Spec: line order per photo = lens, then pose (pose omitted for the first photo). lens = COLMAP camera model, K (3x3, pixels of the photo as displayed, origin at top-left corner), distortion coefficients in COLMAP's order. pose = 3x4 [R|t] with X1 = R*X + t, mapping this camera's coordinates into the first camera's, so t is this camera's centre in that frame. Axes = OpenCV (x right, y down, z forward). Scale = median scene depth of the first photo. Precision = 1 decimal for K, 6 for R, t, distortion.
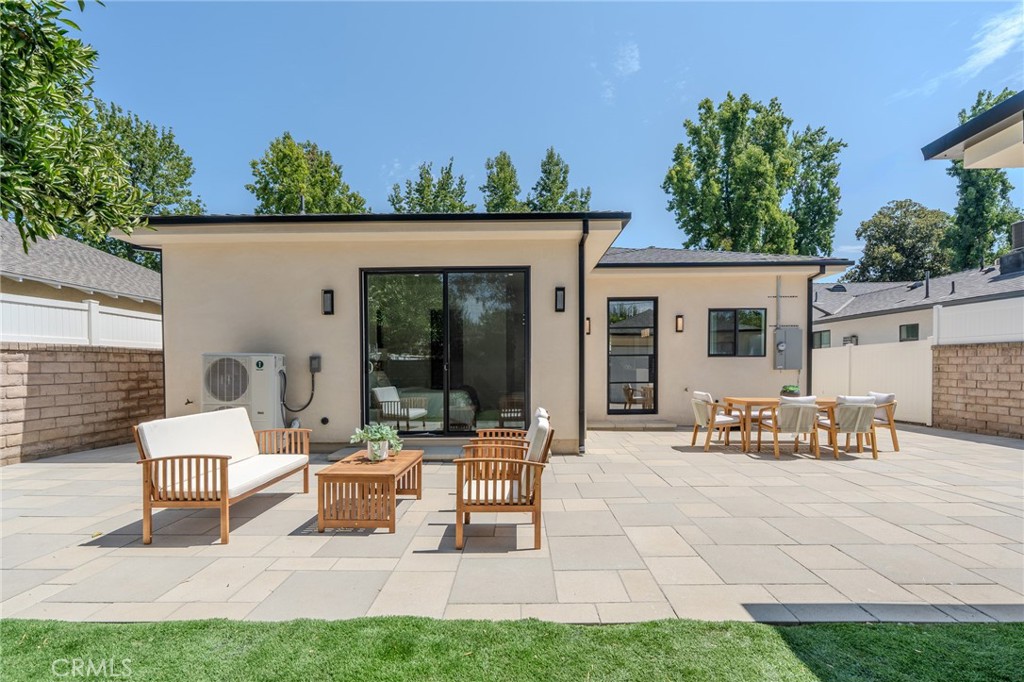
lens RADIAL K [[482.4, 0, 515.3], [0, 482.4, 381.5], [0, 0, 1]] dist [-0.001993, 0.000009]
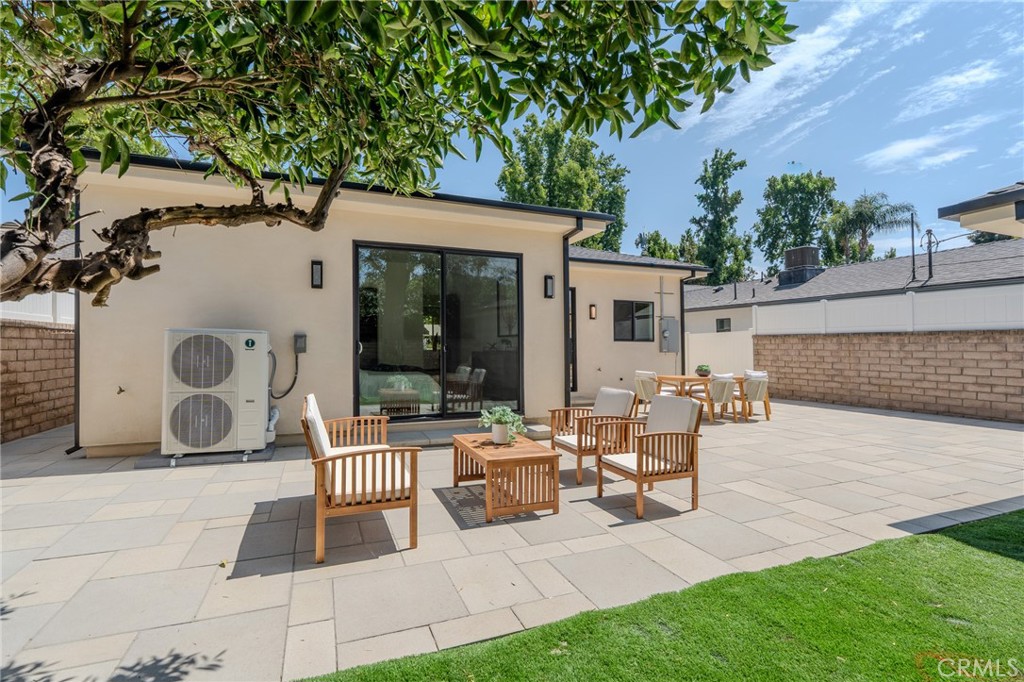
lens RADIAL K [[474.5, 0, 512.0], [0, 474.5, 341.0], [0, 0, 1]] dist [-0.002153, -0.000023]
pose [[0.921920, 0.014627, 0.387105, -0.307322], [0.003009, 0.998986, -0.044913, -0.000893], [-0.387369, 0.042570, 0.920941, 0.045313]]
